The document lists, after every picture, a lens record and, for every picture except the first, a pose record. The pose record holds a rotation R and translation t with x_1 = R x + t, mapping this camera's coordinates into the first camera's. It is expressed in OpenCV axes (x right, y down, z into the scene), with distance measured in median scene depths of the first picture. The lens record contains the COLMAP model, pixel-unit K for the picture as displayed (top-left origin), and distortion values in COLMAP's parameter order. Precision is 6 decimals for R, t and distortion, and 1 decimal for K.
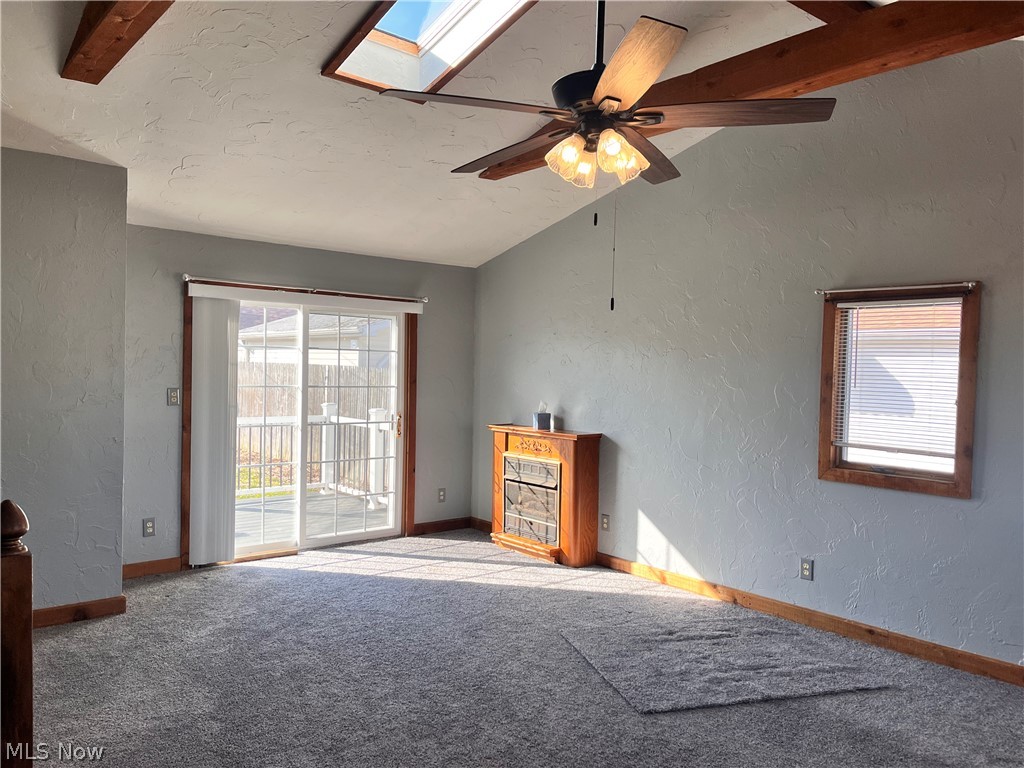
lens RADIAL K [[775.2, 0, 511.2], [0, 775.2, 389.6], [0, 0, 1]] dist [0.062449, -0.082516]
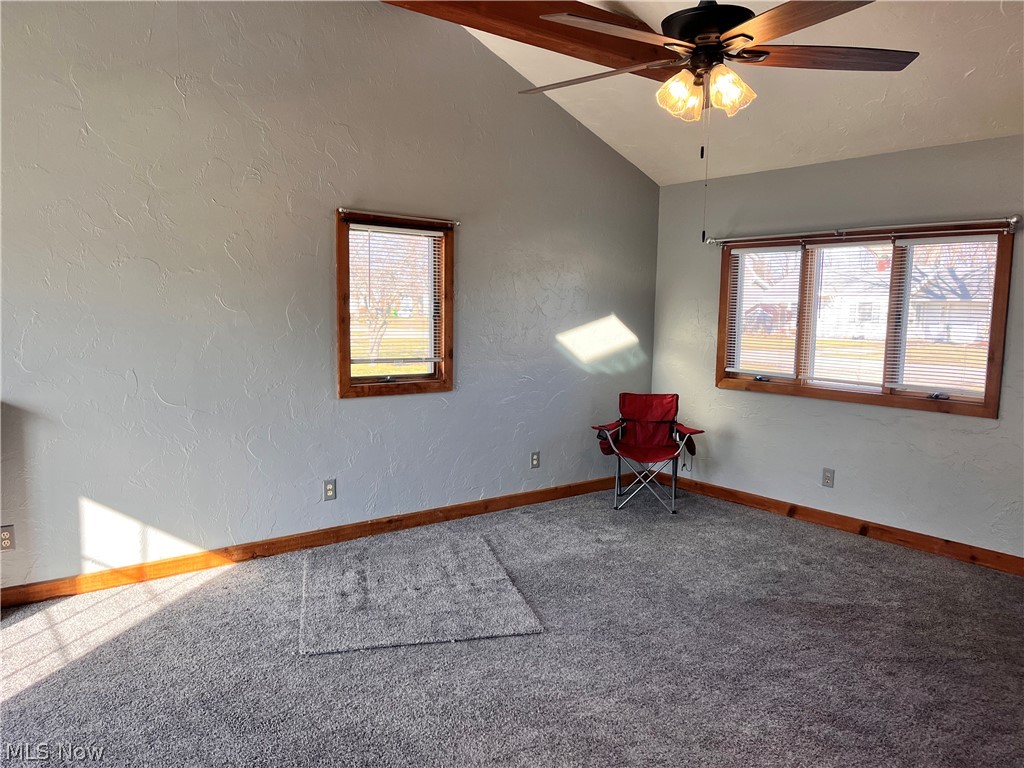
lens RADIAL K [[775.2, 0, 511.2], [0, 775.2, 389.6], [0, 0, 1]] dist [0.062449, -0.082516]
pose [[0.025437, -0.134011, 0.990653, -0.611227], [0.013169, 0.990933, 0.133710, -0.029251], [-0.999590, 0.009645, 0.026971, 0.767472]]
